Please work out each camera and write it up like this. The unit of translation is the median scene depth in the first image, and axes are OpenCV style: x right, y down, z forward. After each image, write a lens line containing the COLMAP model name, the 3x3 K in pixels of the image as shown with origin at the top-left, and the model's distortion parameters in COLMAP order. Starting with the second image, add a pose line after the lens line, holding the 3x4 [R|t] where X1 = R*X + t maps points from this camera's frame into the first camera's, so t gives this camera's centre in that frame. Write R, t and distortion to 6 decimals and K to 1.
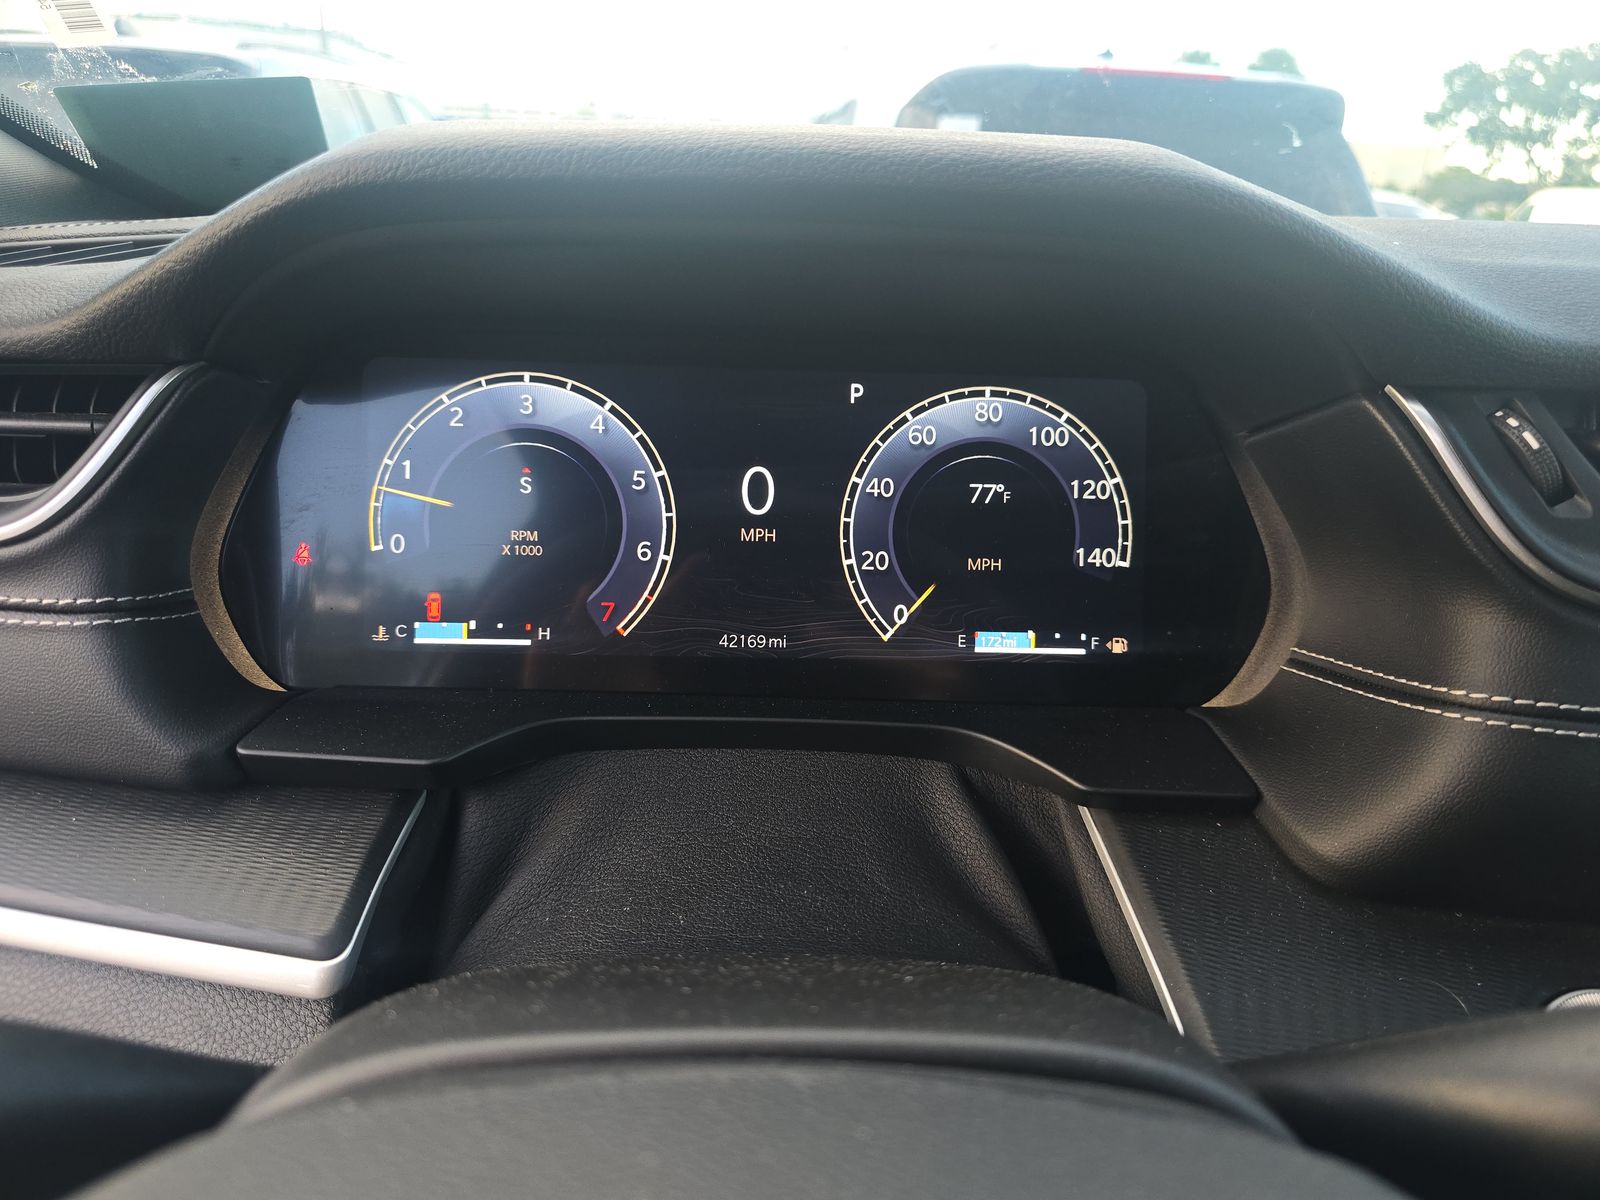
lens RADIAL K [[1136.0, 0, 799.9], [0, 1136.0, 597.3], [0, 0, 1]] dist [0.040576, -0.024615]
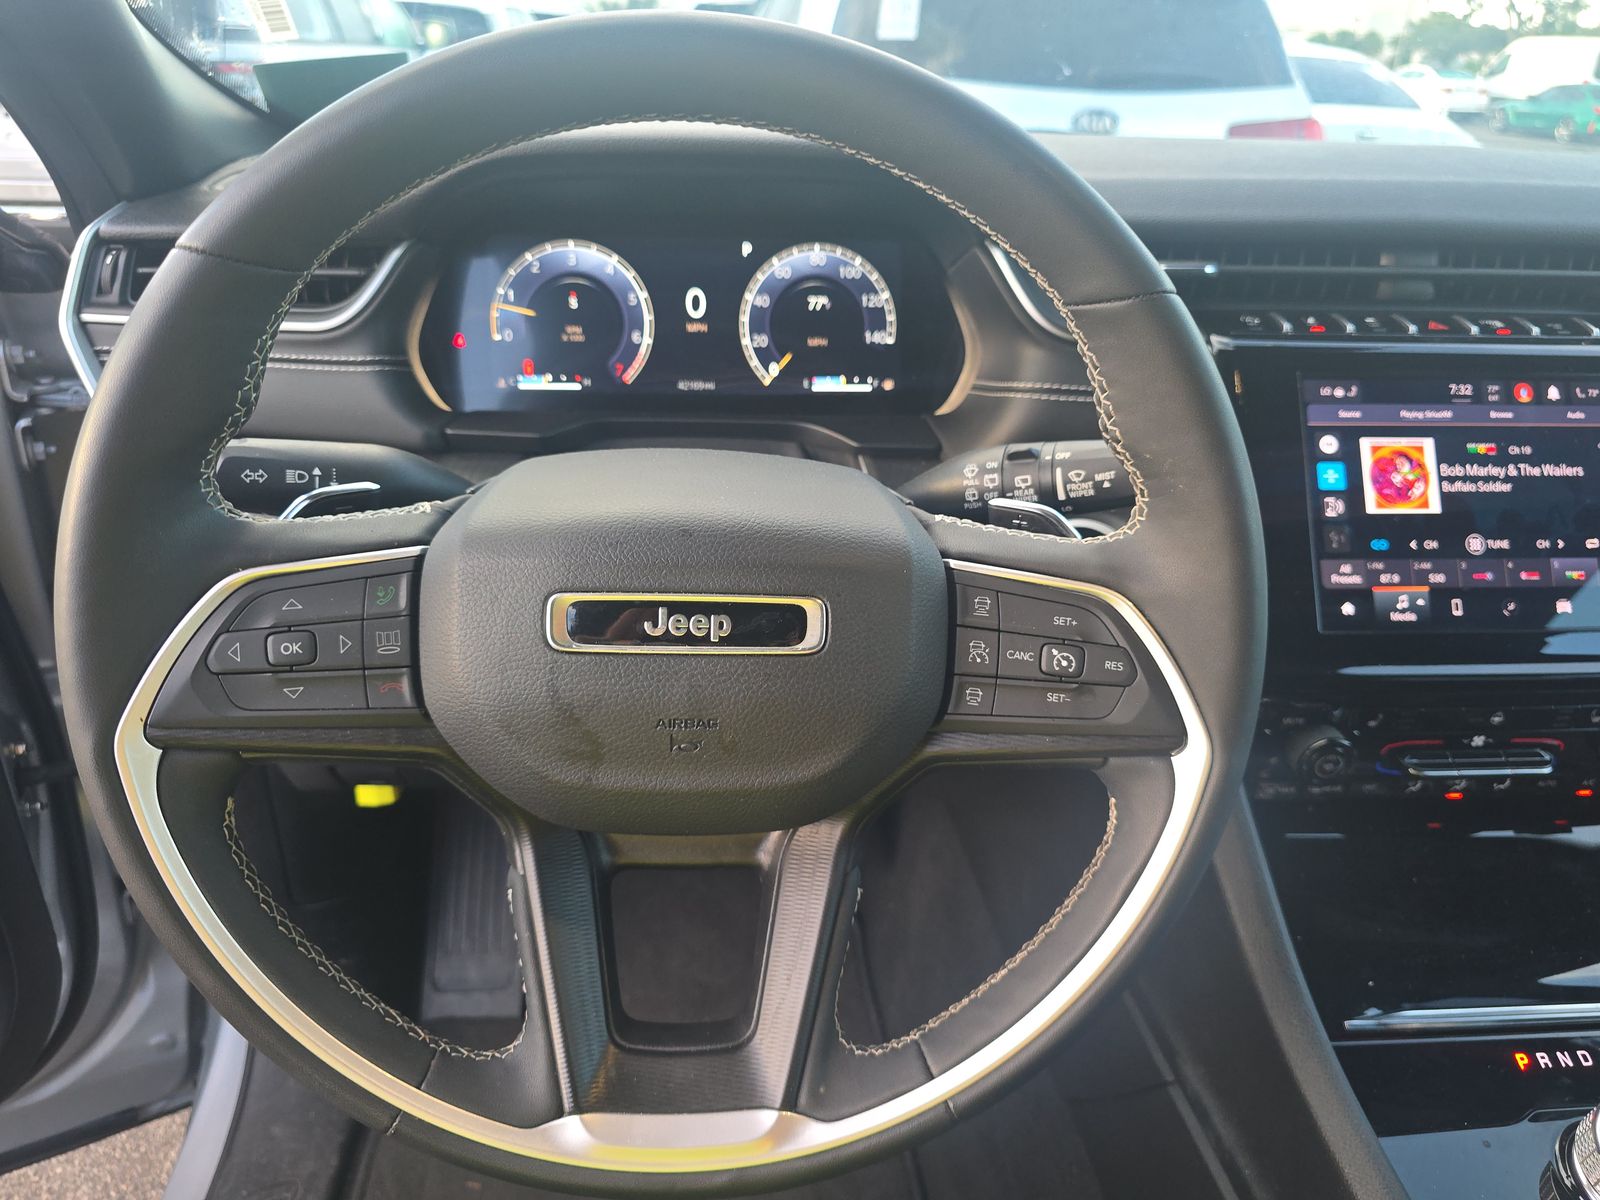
lens RADIAL K [[1136.0, 0, 801.7], [0, 1136.0, 609.5], [0, 0, 1]] dist [0.040576, -0.024615]
pose [[0.999397, -0.025957, 0.023062, 0.081512], [0.023174, 0.993248, 0.113668, 0.199737], [-0.025857, -0.113065, 0.993251, -0.944079]]
